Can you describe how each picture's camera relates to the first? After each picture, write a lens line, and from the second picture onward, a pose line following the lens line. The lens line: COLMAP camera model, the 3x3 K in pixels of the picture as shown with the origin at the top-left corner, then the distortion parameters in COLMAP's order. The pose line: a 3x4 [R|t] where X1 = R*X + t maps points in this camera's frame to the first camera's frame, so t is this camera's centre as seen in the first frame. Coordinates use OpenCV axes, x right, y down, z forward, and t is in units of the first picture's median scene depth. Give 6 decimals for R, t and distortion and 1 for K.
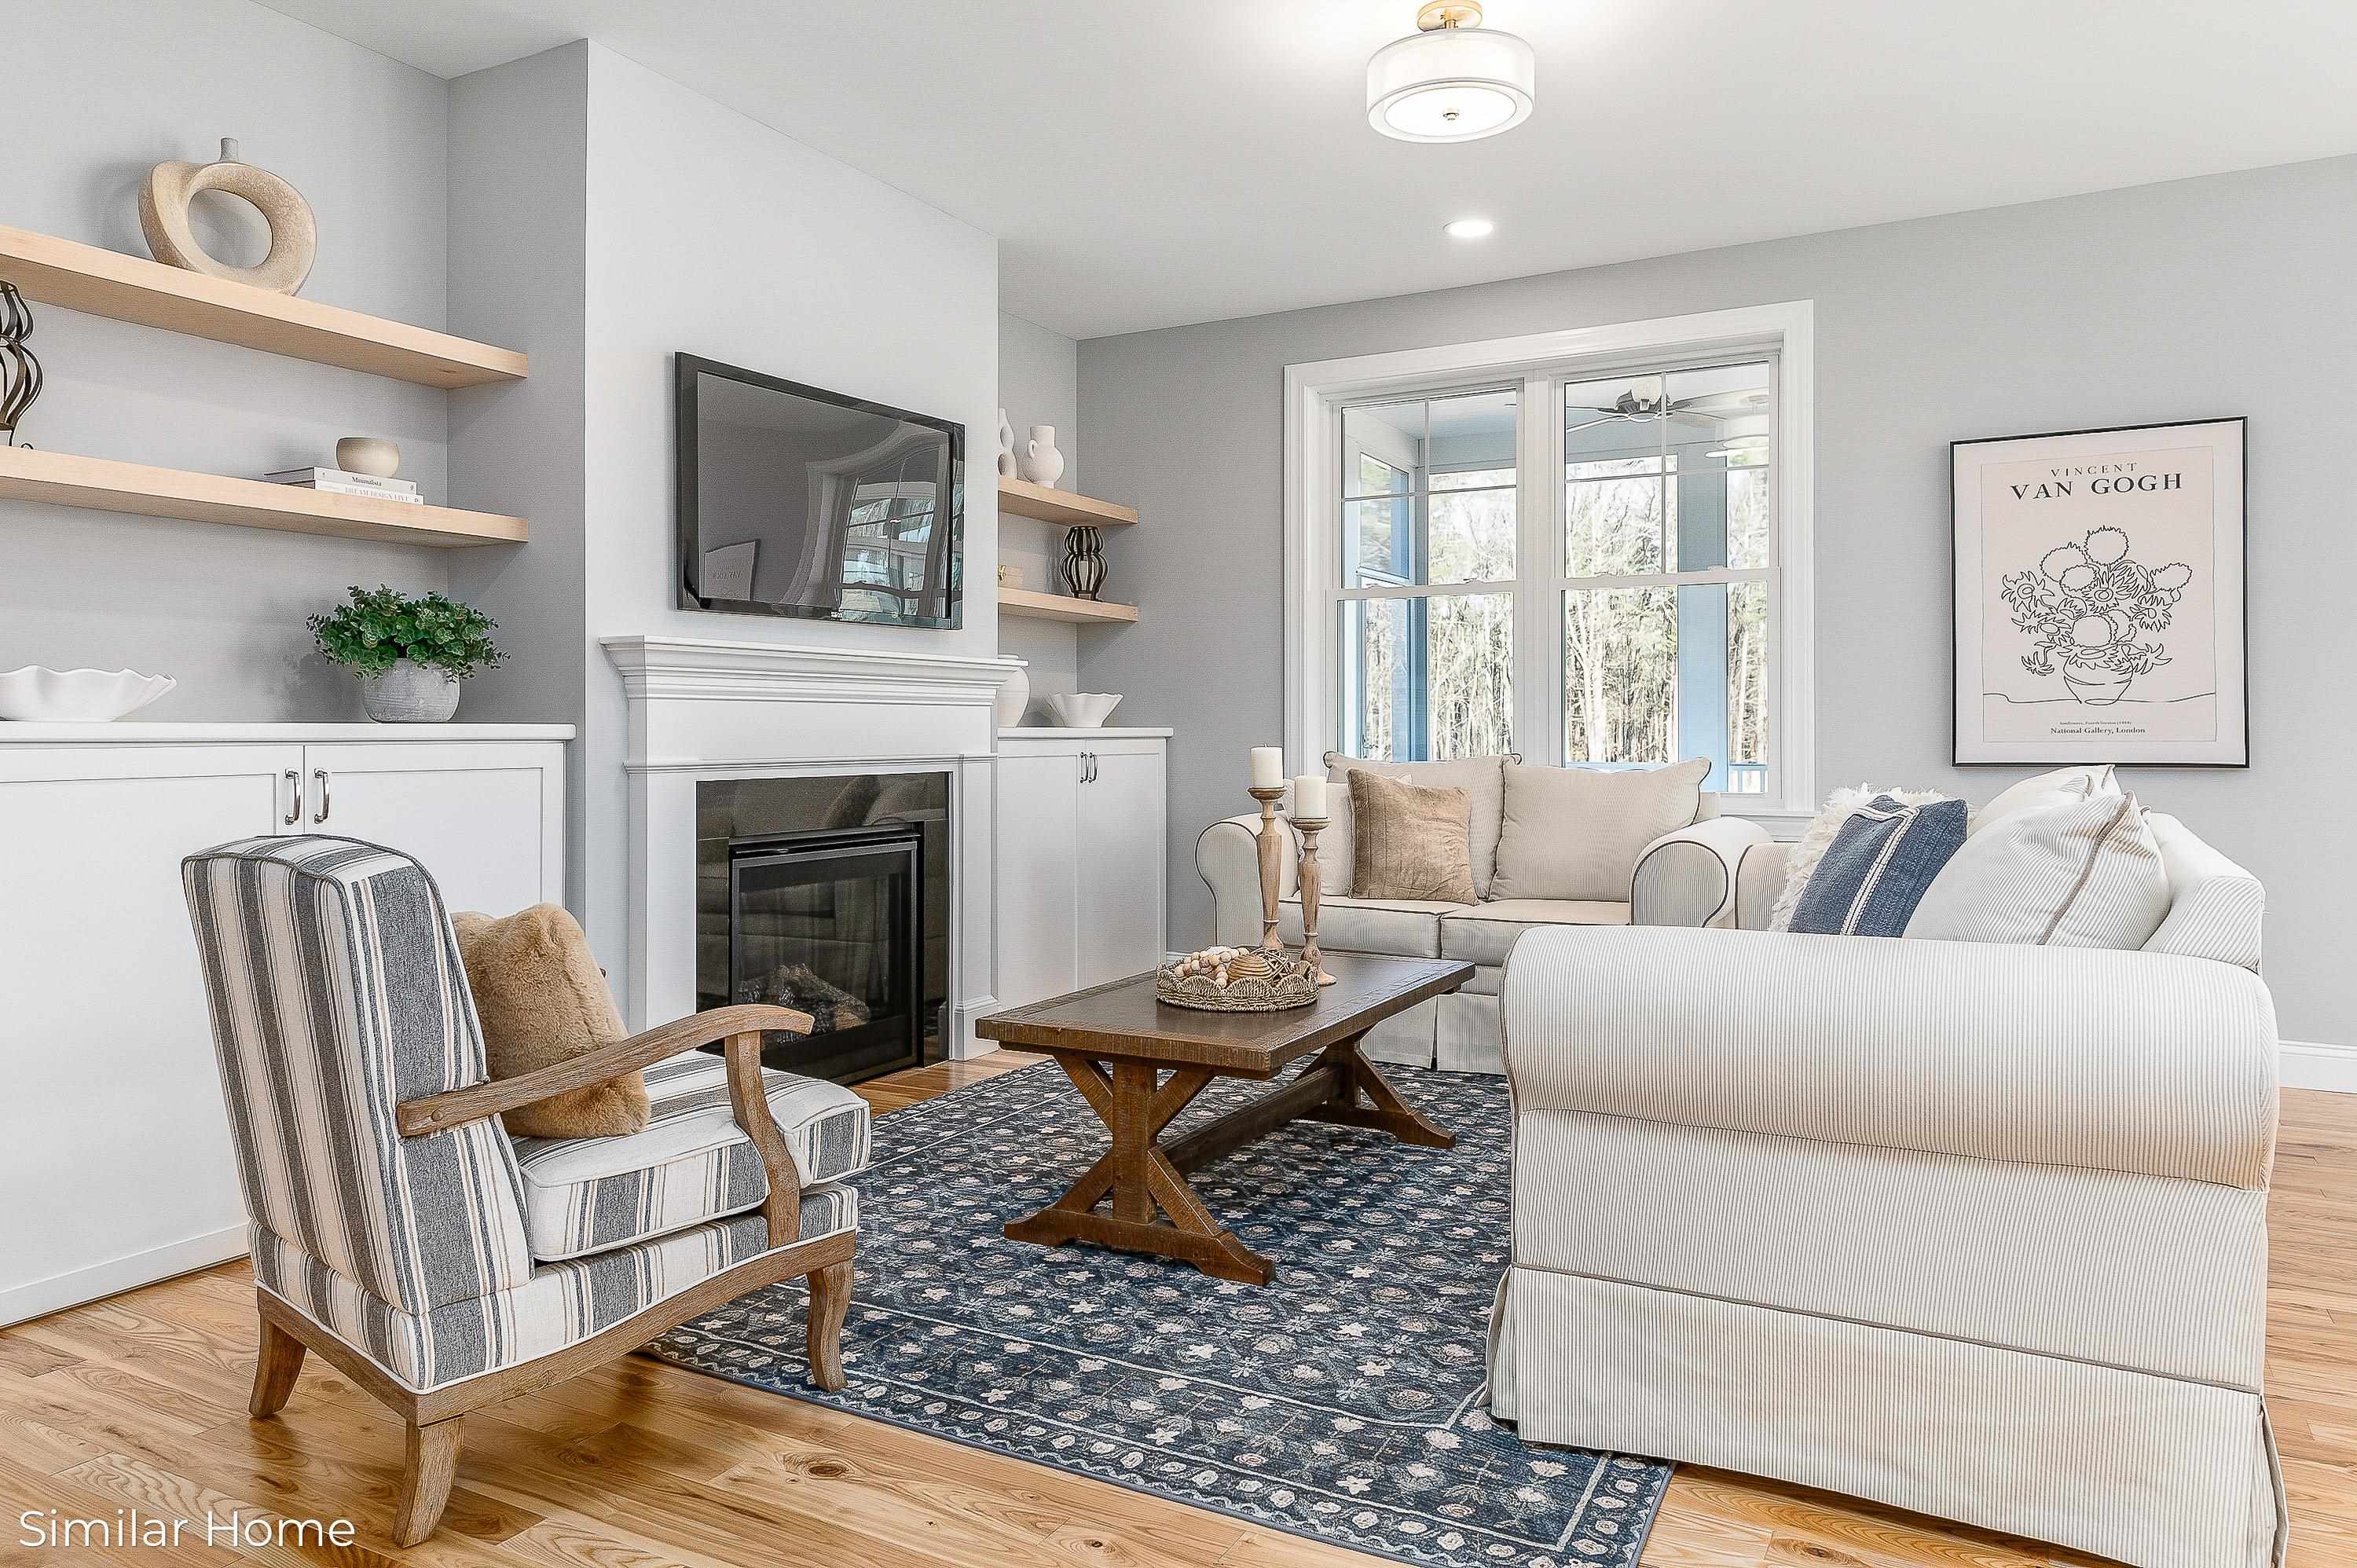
lens RADIAL K [[1585.5, 0, 1171.8], [0, 1585.5, 752.9], [0, 0, 1]] dist [0.029779, -0.046318]
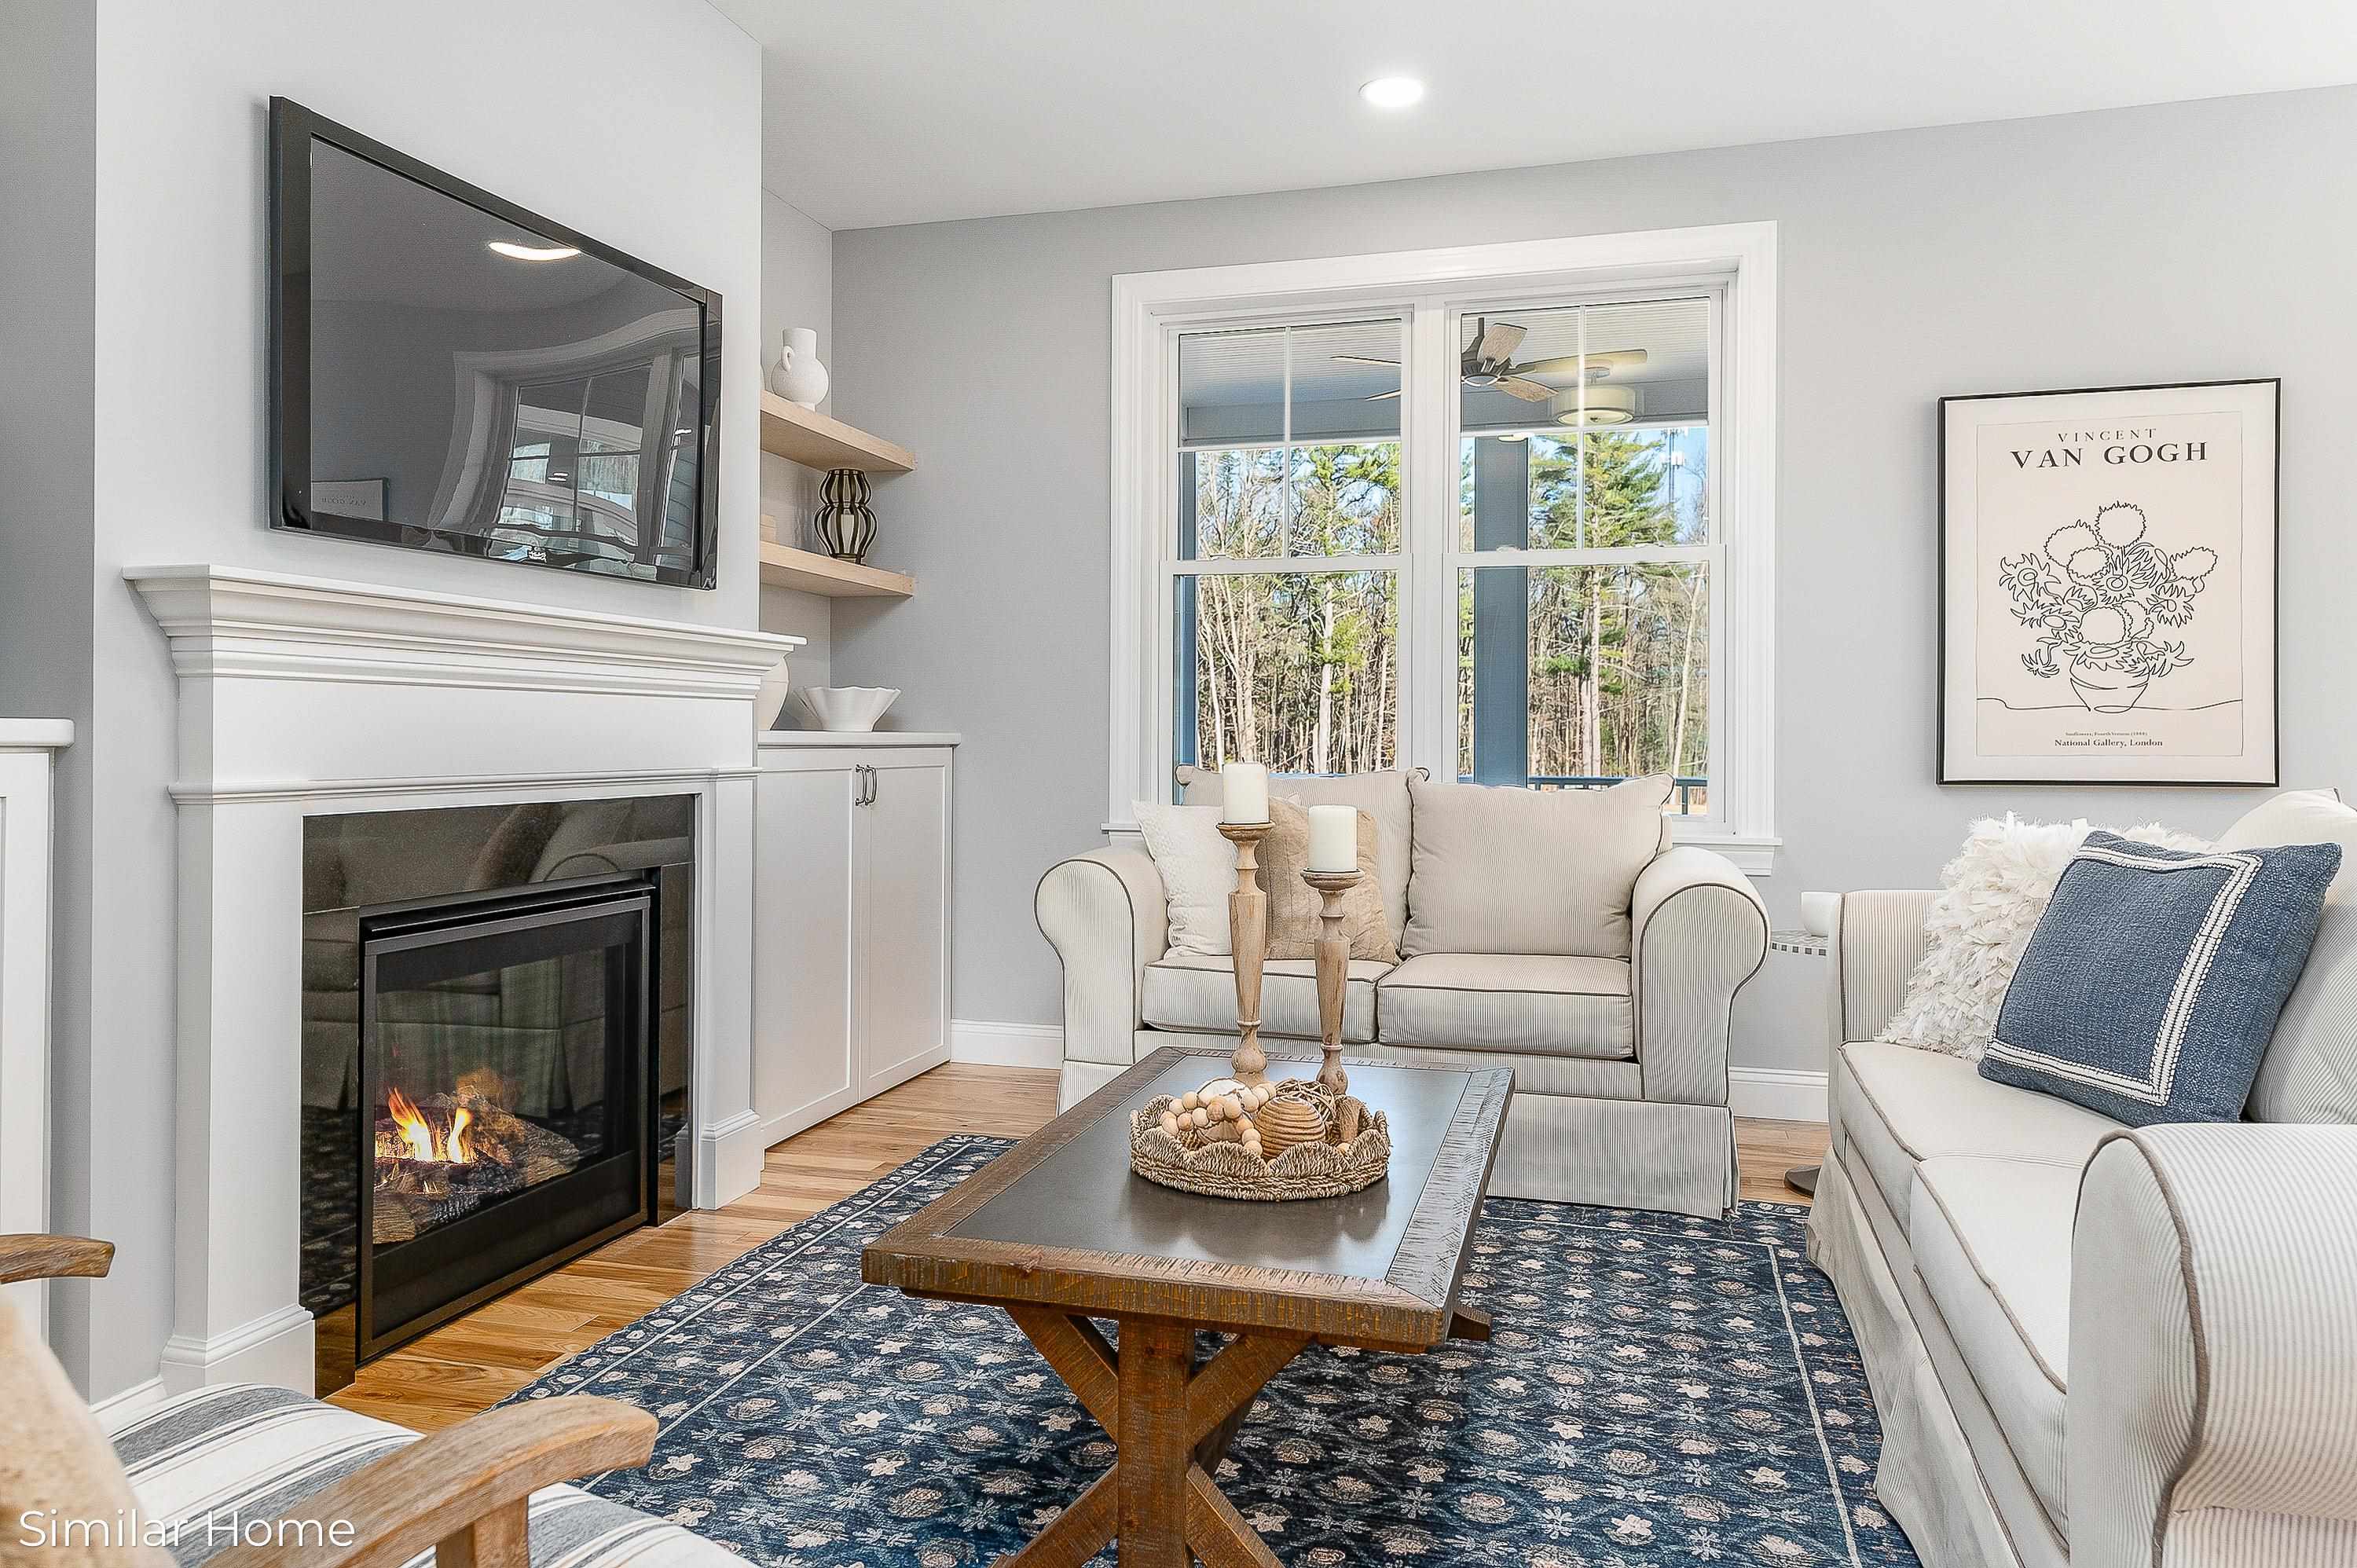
lens RADIAL K [[1585.5, 0, 1171.8], [0, 1585.5, 752.9], [0, 0, 1]] dist [0.029779, -0.046318]
pose [[0.975090, 0.003431, 0.221782, -0.094554], [-0.002443, 0.999986, -0.004731, -0.003439], [-0.221795, 0.004071, 0.975085, 0.285566]]
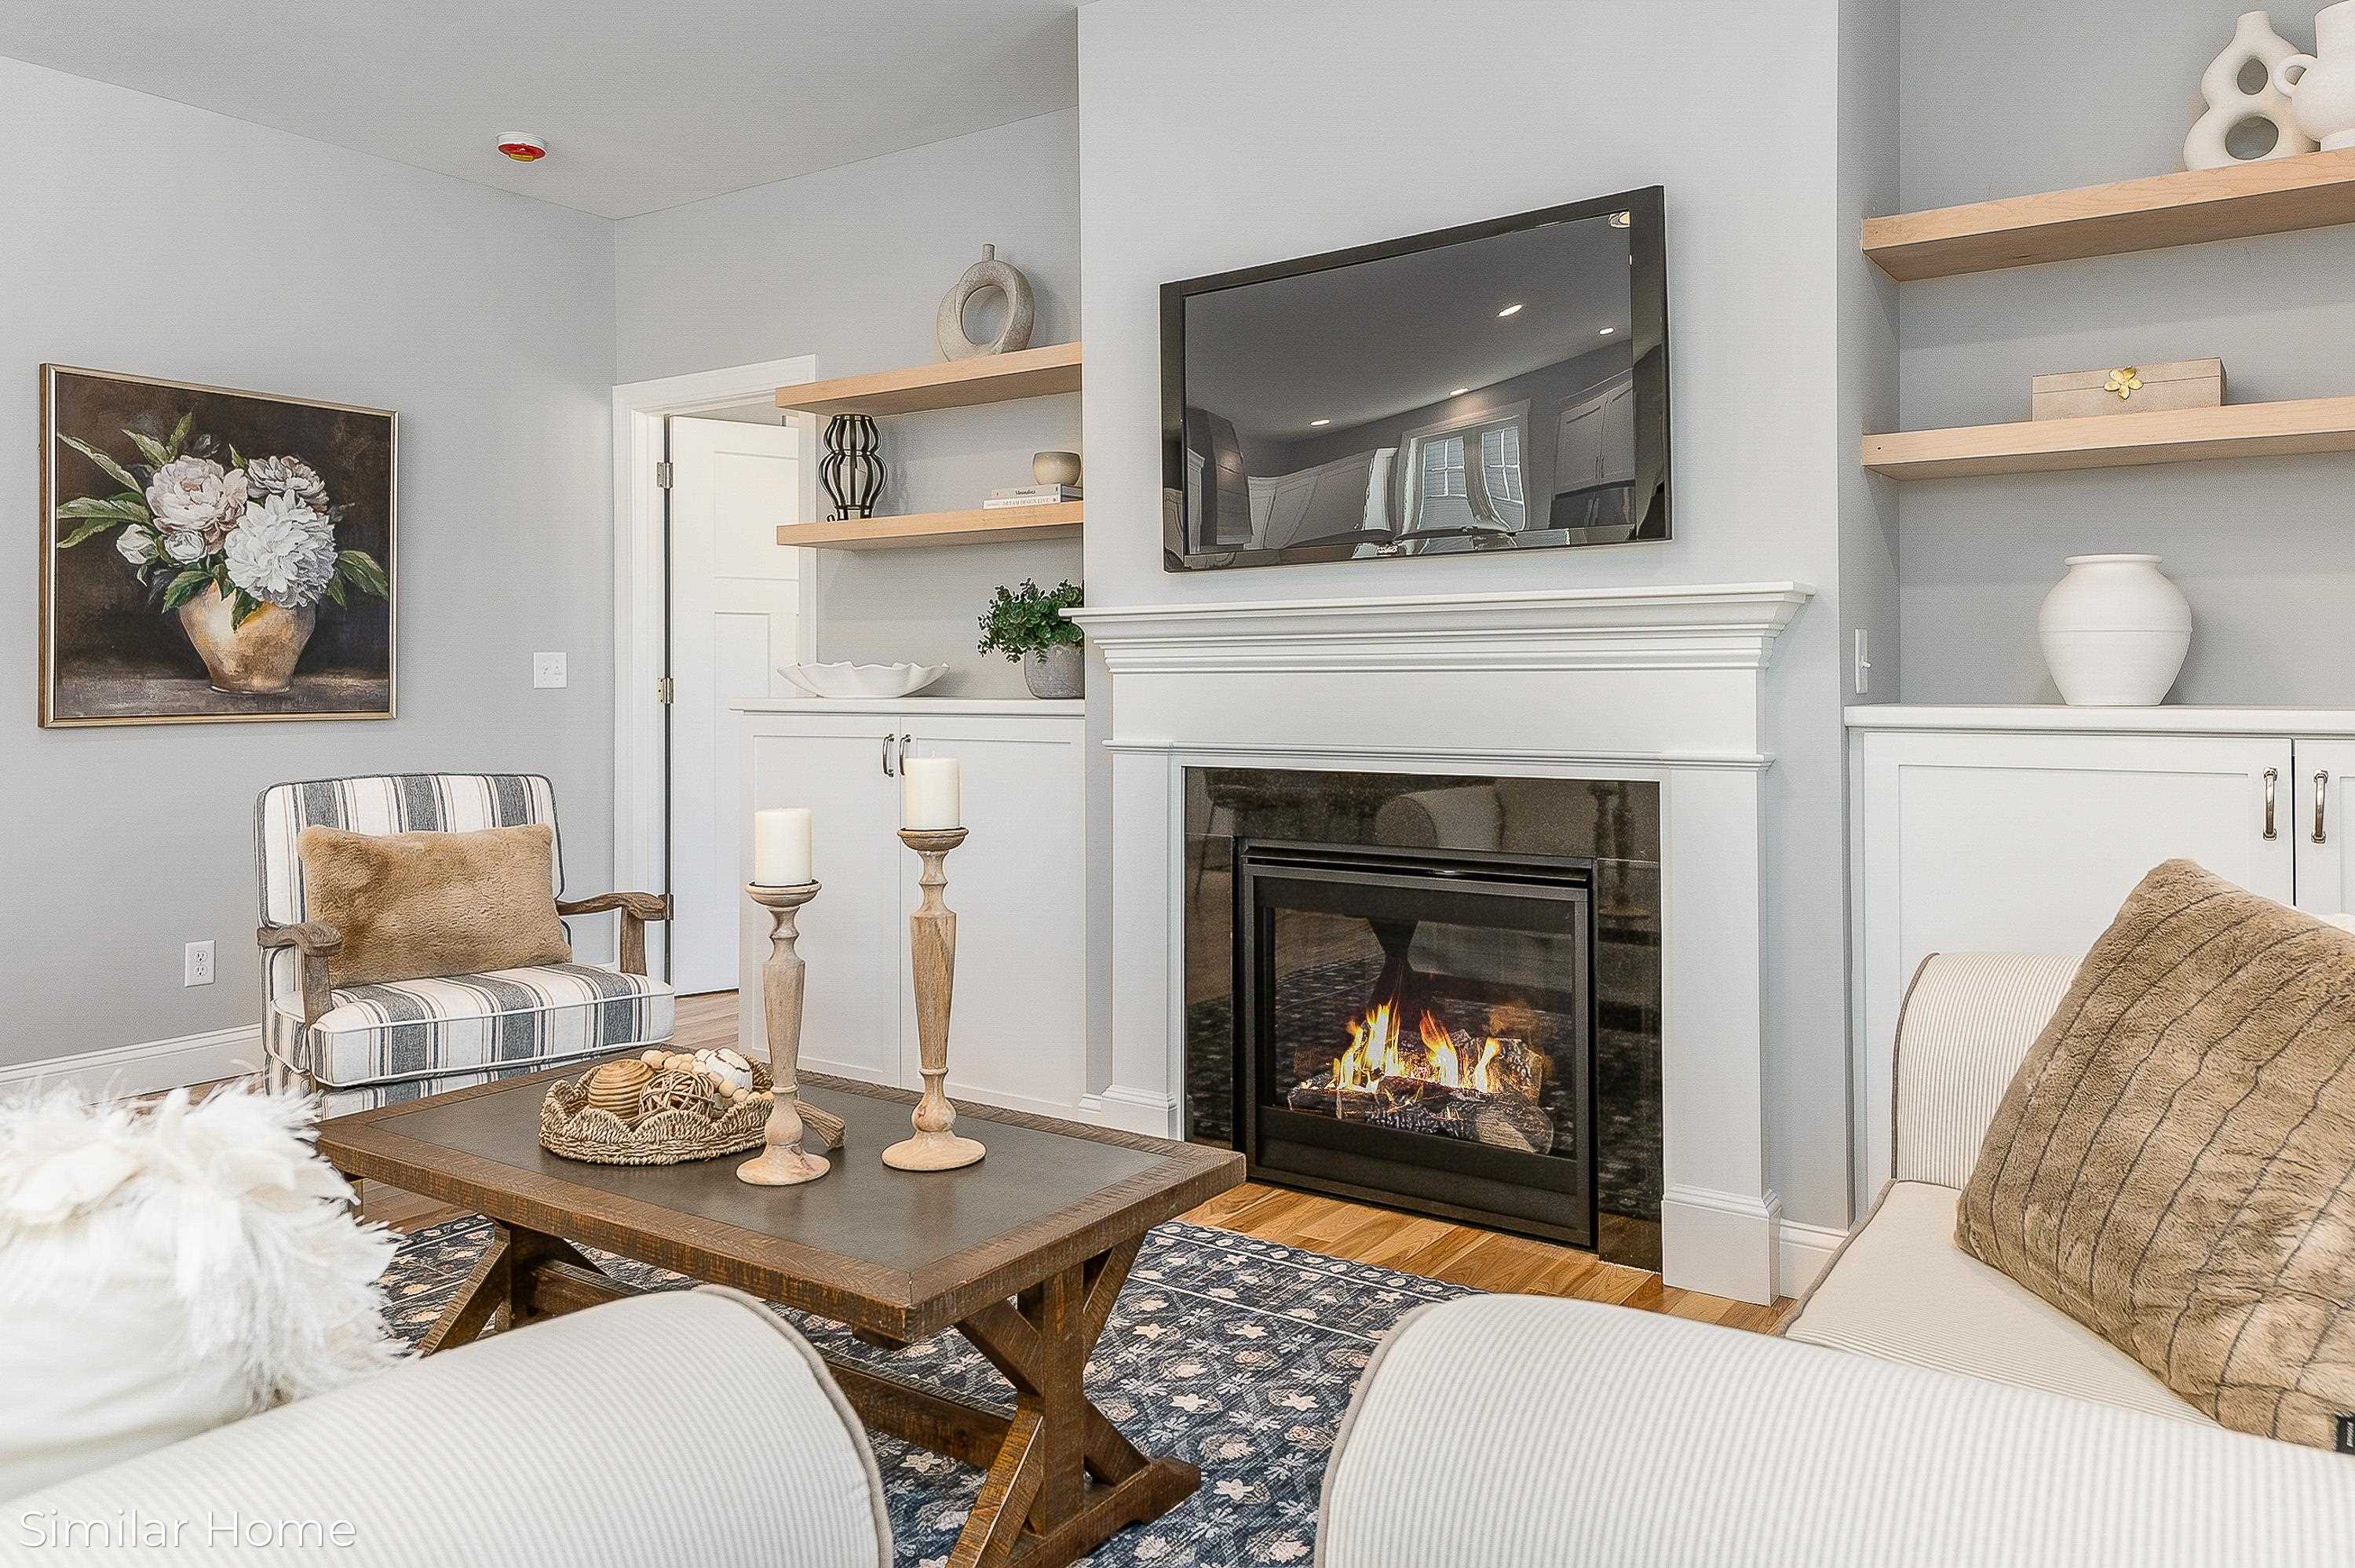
lens RADIAL K [[1622.2, 0, 1182.0], [0, 1622.2, 699.6], [0, 0, 1]] dist [0.005300, 0.000776]
pose [[-0.109384, 0.010632, -0.993943, 0.492550], [-0.011722, 0.999859, 0.011985, -0.024741], [0.993930, 0.012962, -0.109244, 0.921433]]
